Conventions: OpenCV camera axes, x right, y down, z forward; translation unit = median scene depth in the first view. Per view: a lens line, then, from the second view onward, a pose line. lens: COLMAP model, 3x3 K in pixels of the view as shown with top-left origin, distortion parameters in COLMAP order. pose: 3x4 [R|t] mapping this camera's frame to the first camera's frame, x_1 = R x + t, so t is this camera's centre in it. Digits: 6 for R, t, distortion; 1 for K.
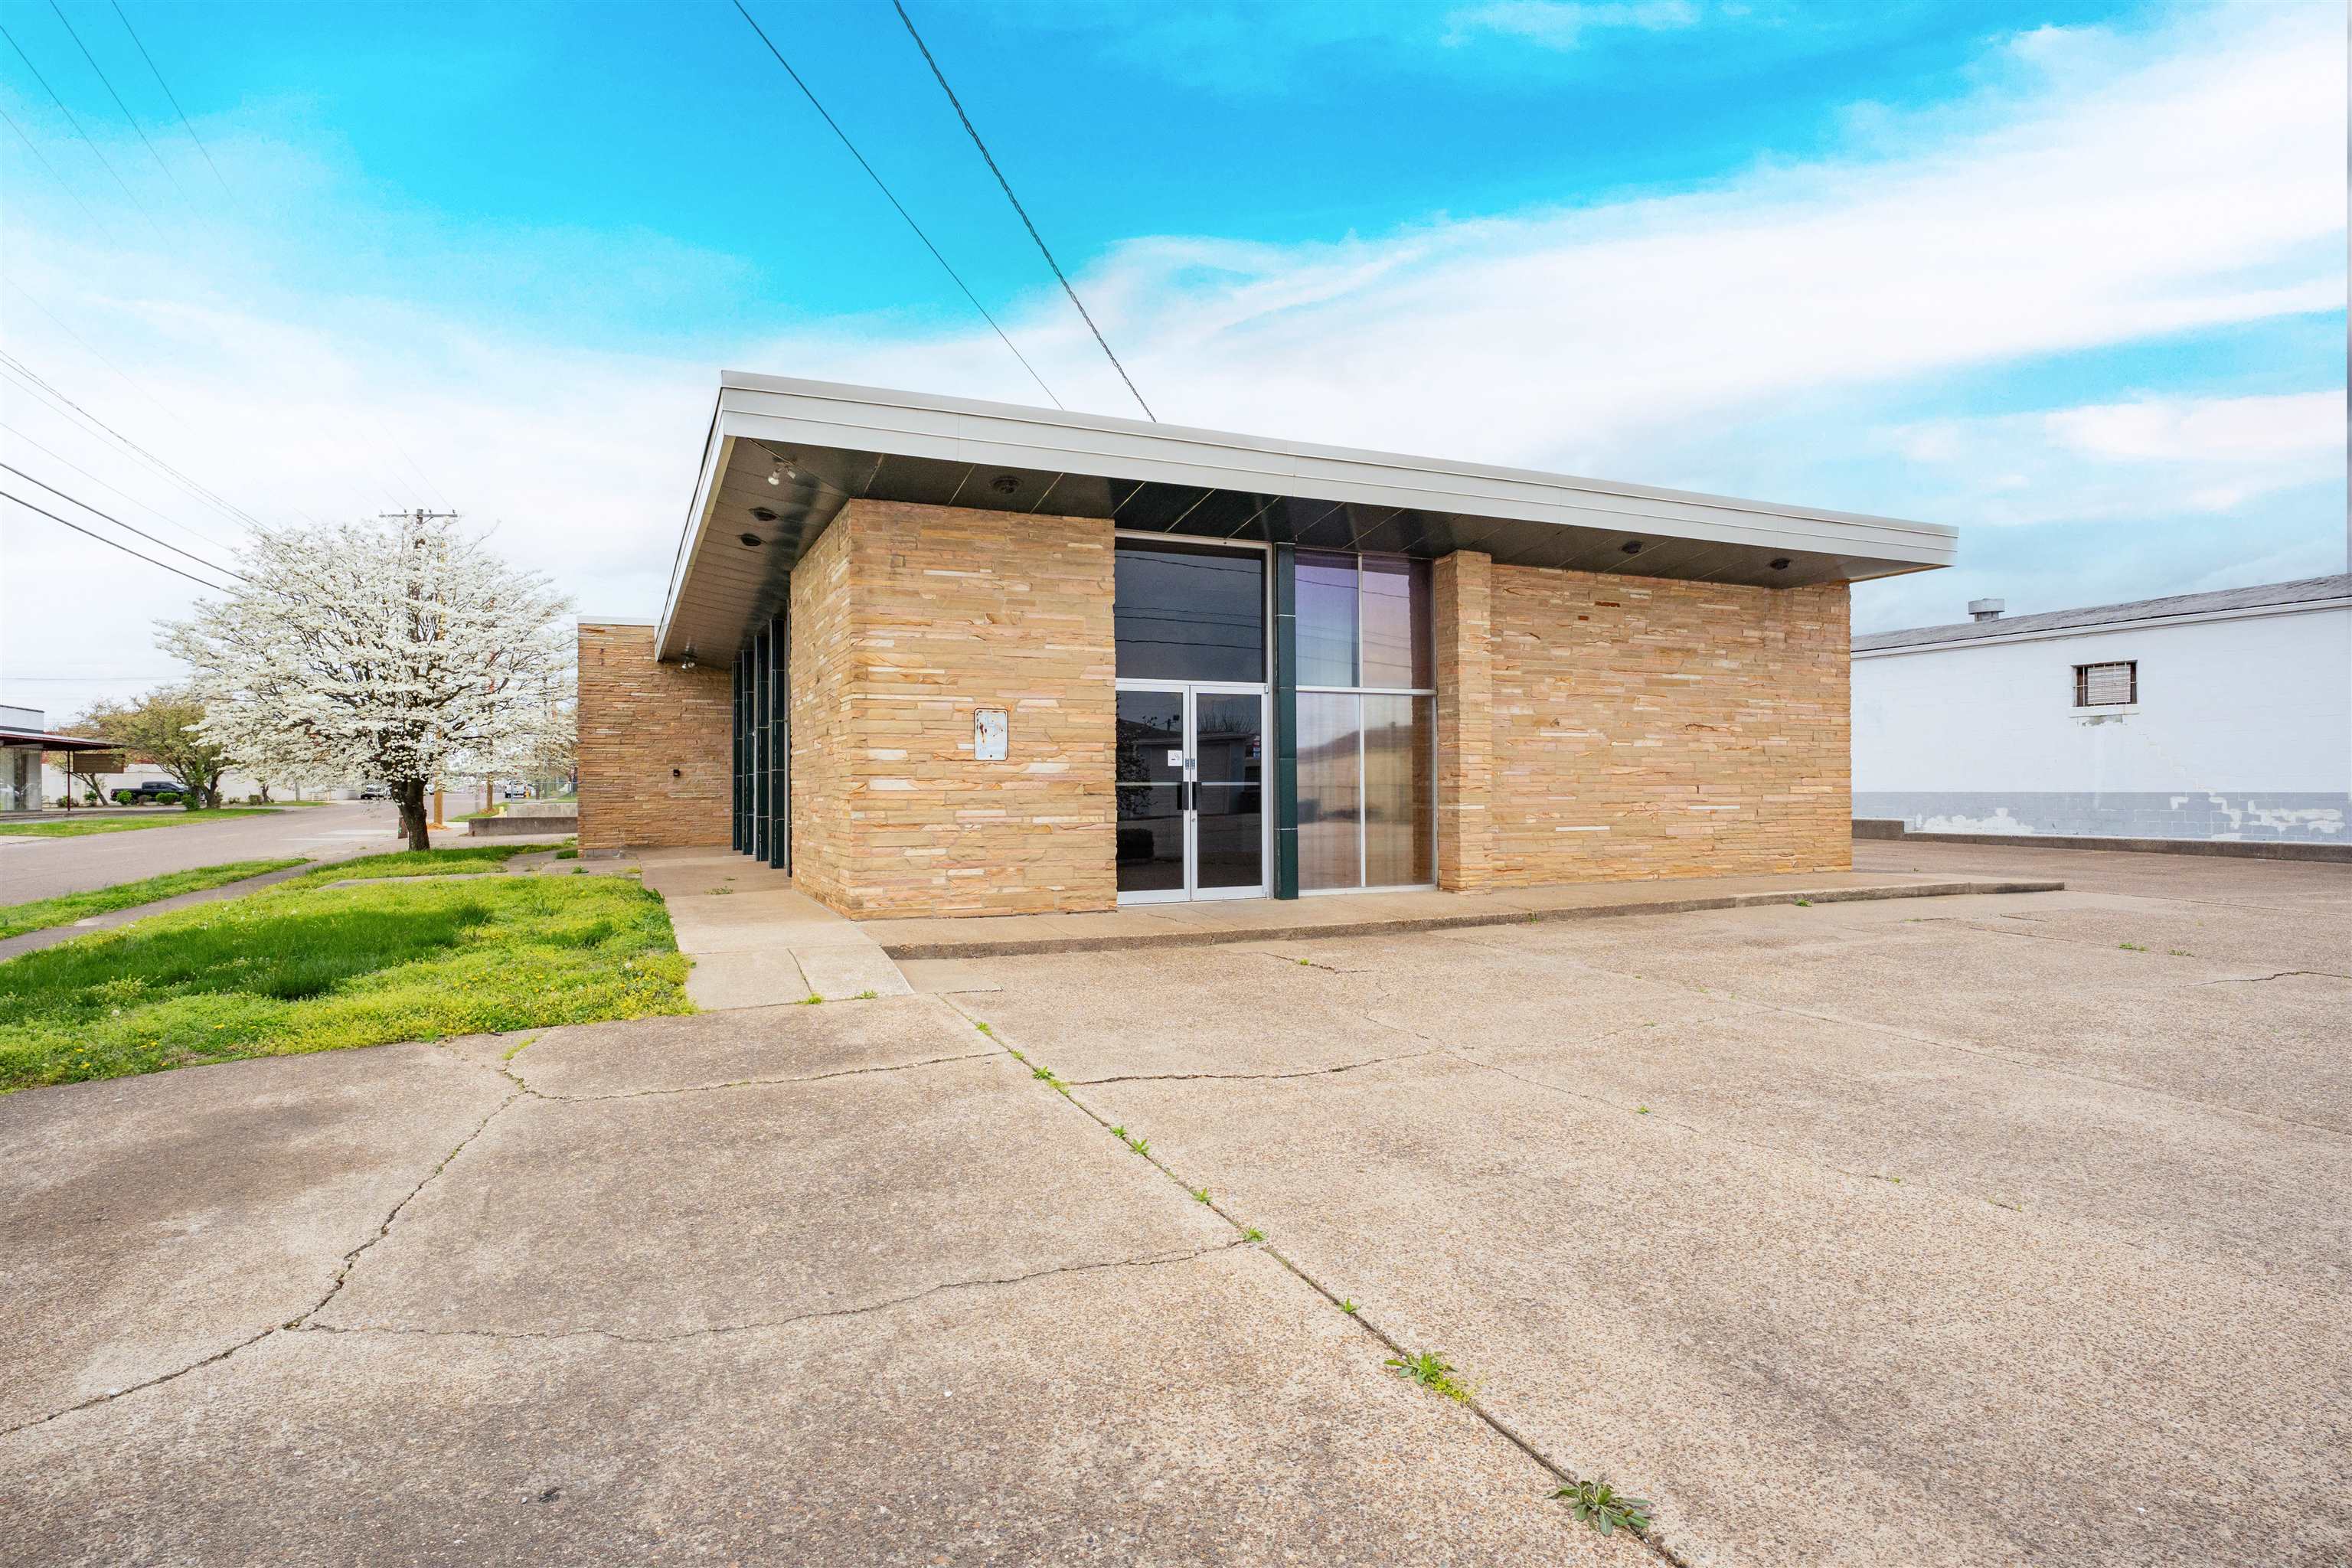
lens RADIAL K [[1246.6, 0, 1176.0], [0, 1246.6, 784.0], [0, 0, 1]] dist [-0.008758, -0.000701]
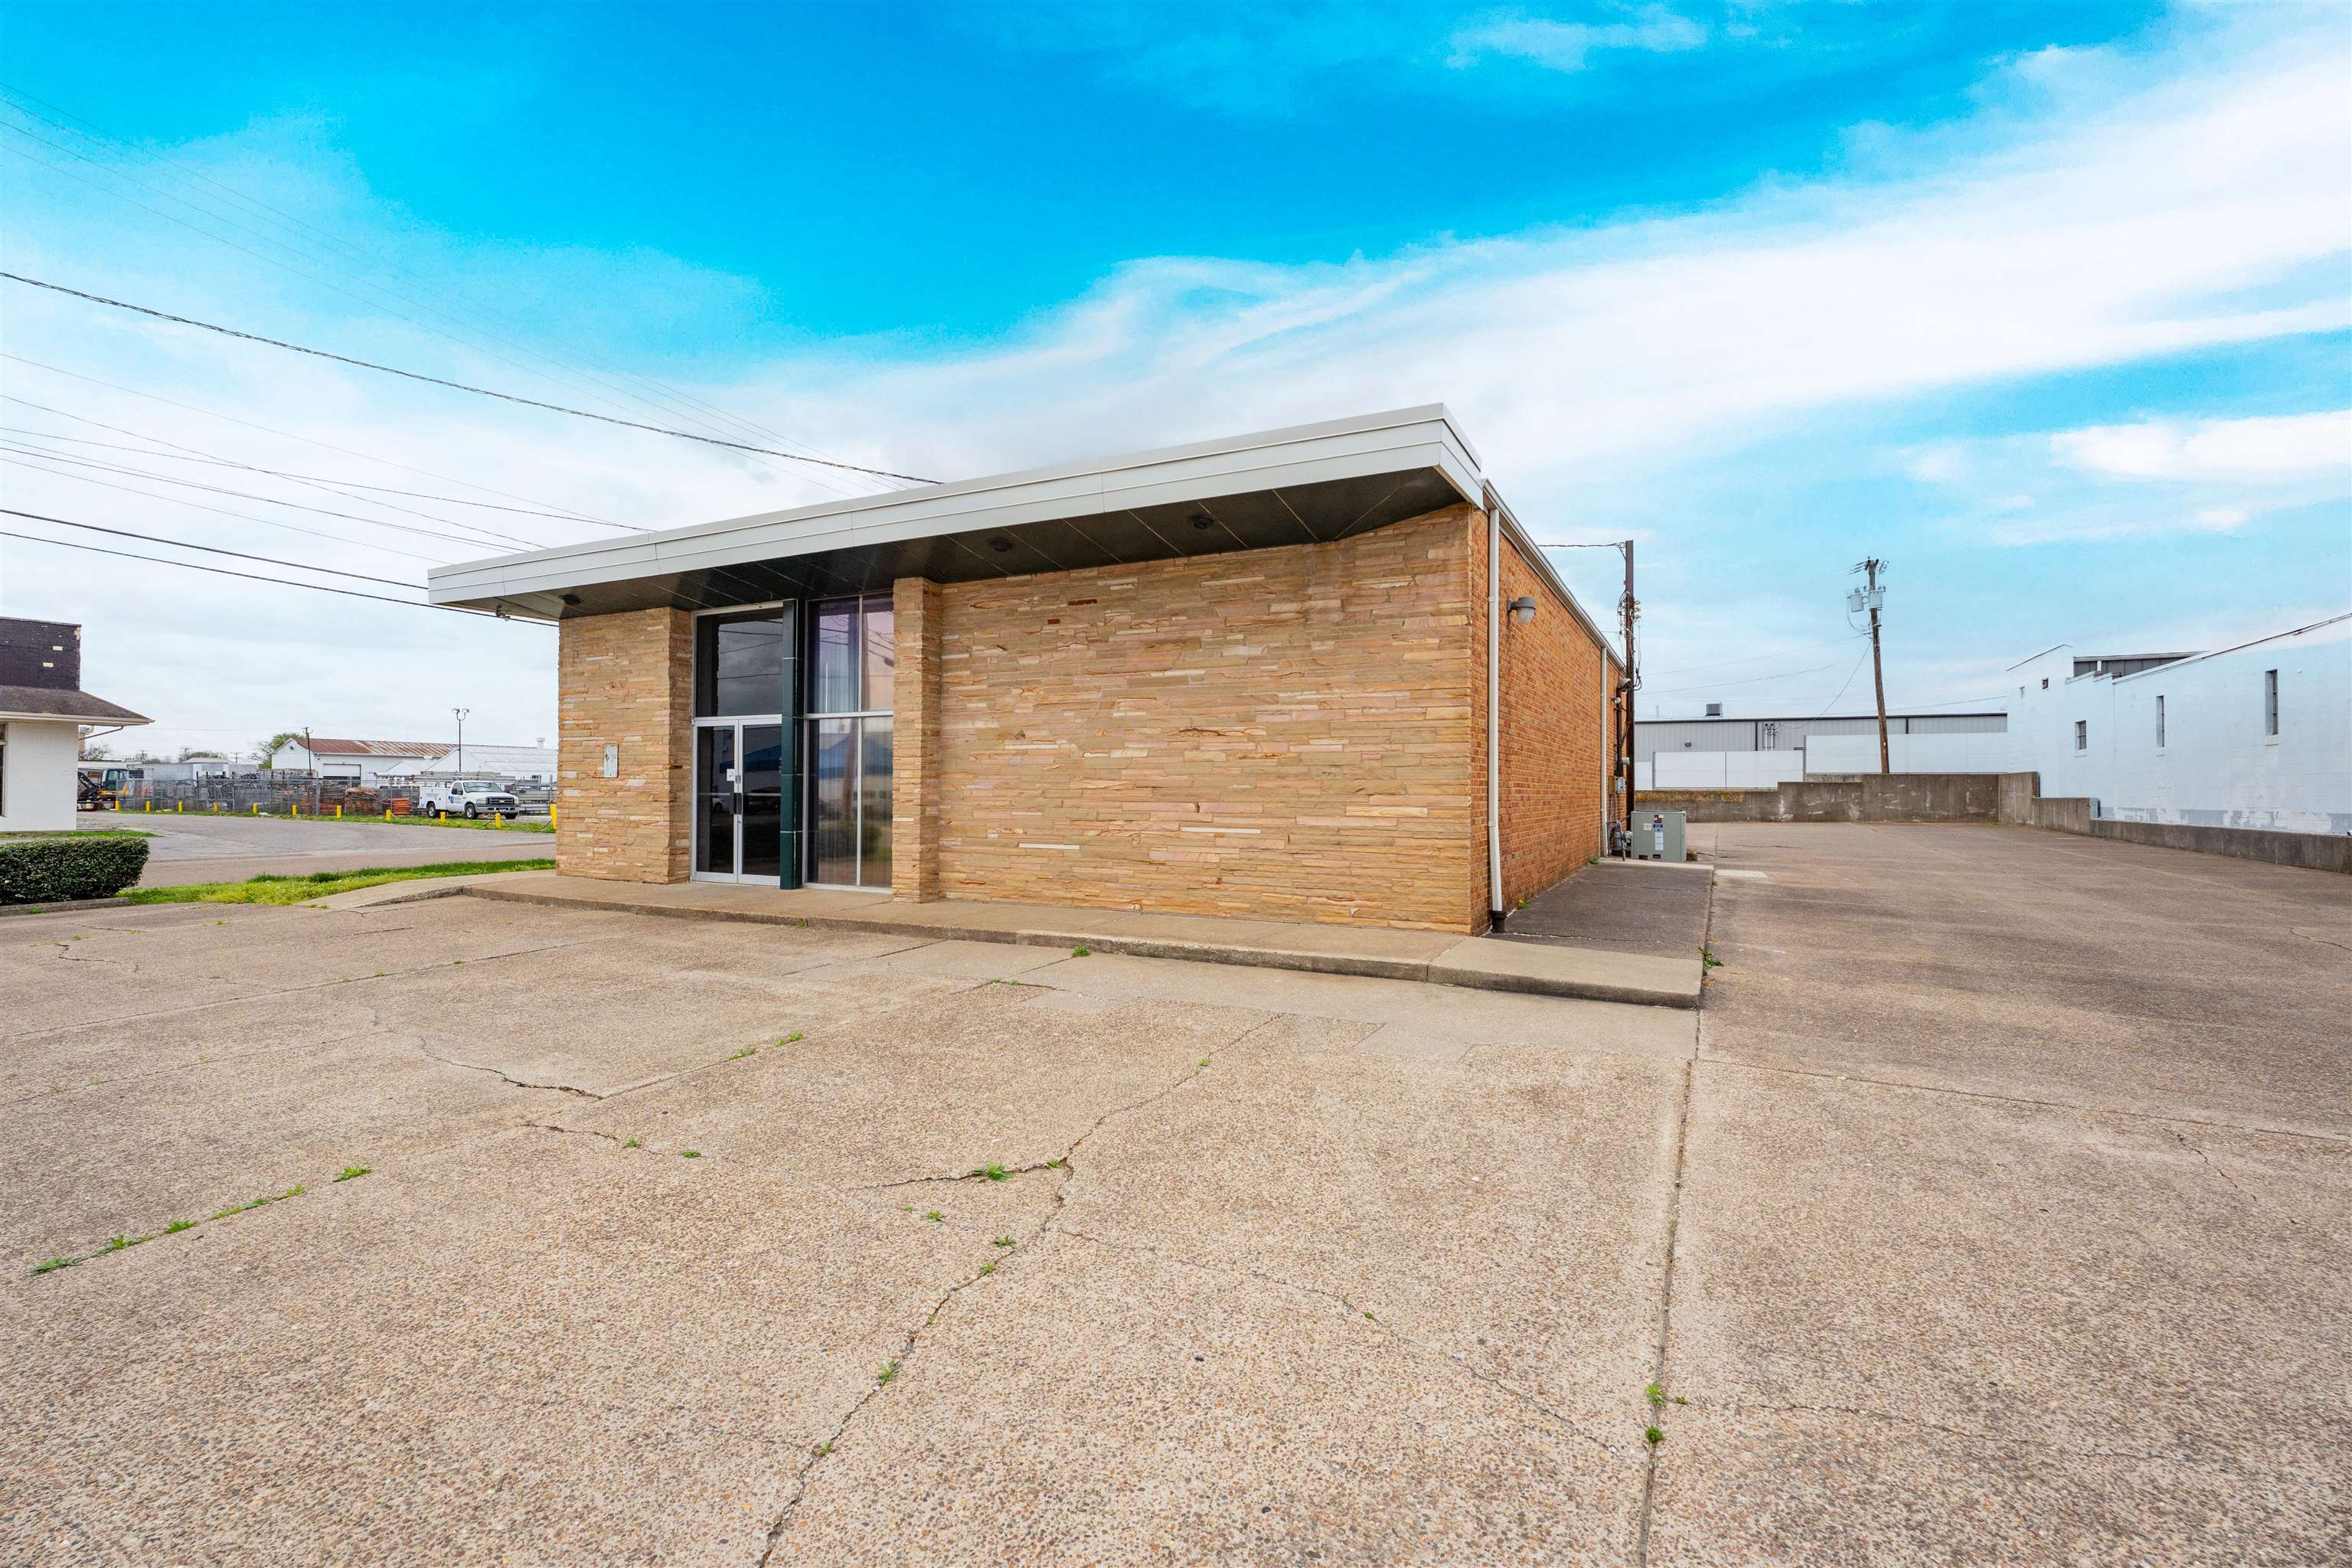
lens RADIAL K [[1054.9, 0, 1204.3], [0, 1054.9, 787.2], [0, 0, 1]] dist [0.000357, 0.000414]
pose [[0.616639, 0.005366, -0.787228, 1.045672], [-0.006558, 0.999977, 0.001680, -0.011160], [0.787219, 0.004126, 0.616660, 0.614700]]
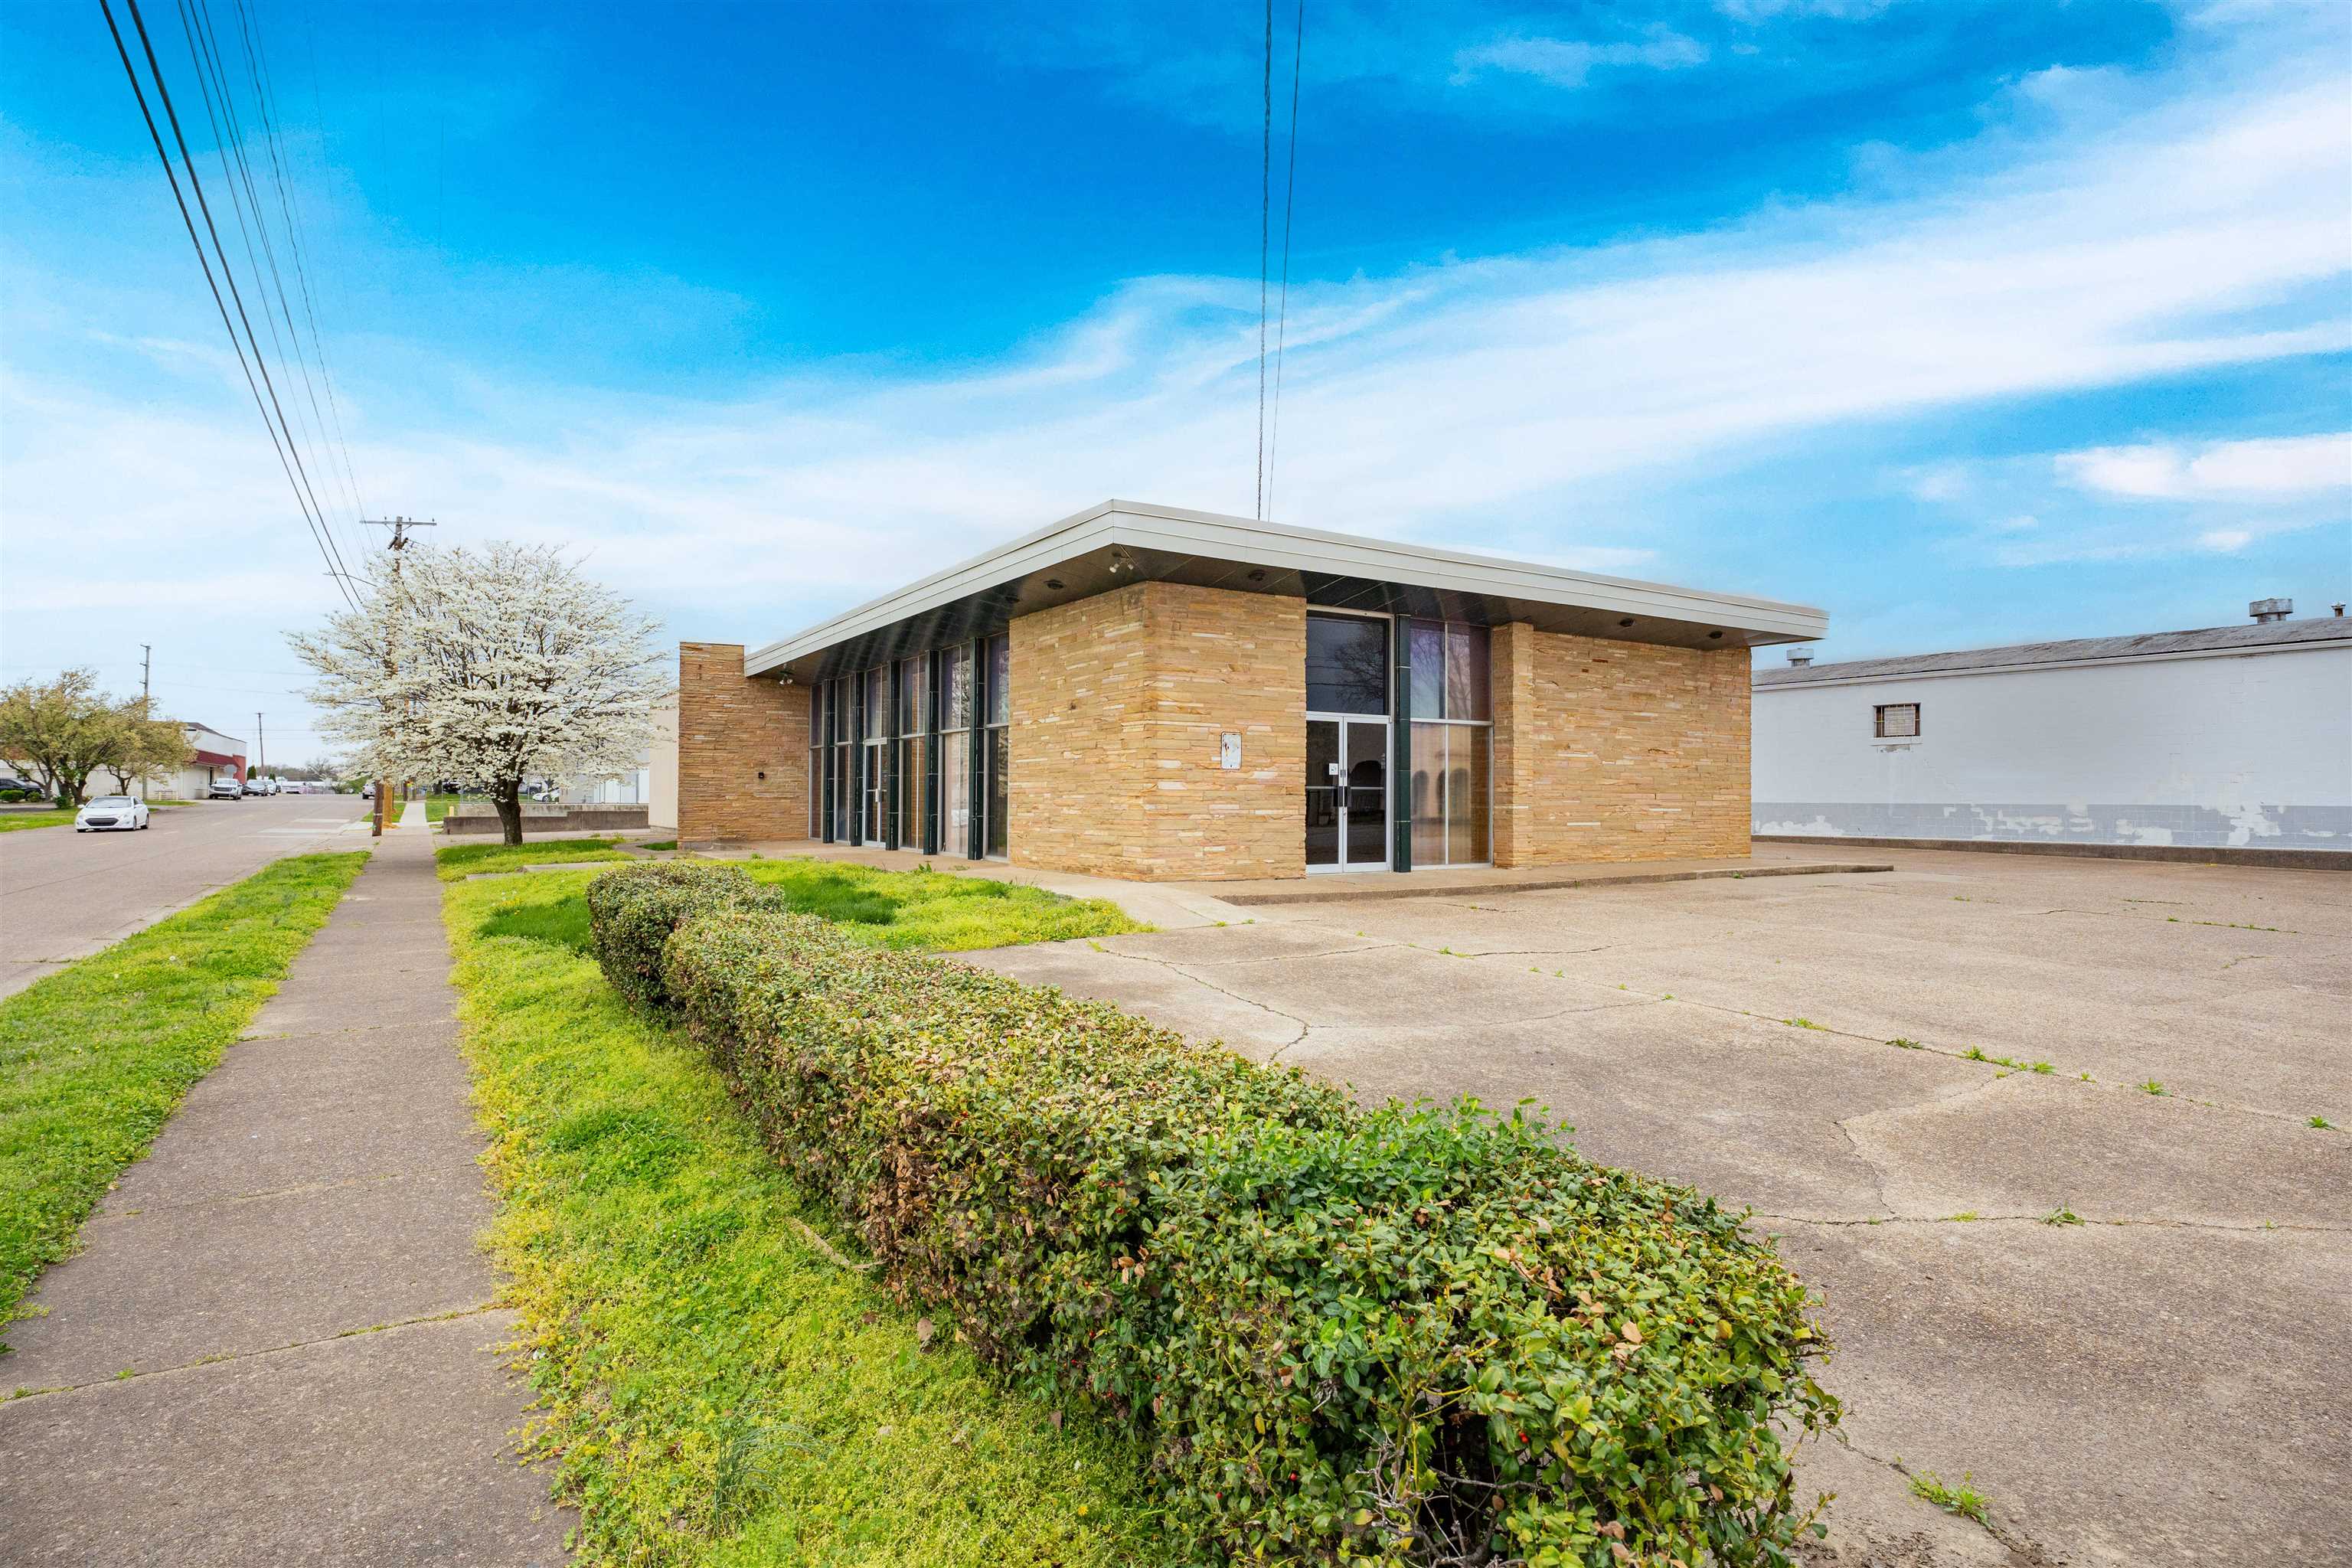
lens RADIAL K [[1246.6, 0, 1176.0], [0, 1246.6, 784.0], [0, 0, 1]] dist [-0.008758, -0.000701]
pose [[0.988374, 0.011126, 0.151632, -0.334229], [-0.009920, 0.999913, -0.008707, 0.008374], [-0.151716, 0.007101, 0.988399, -0.296339]]
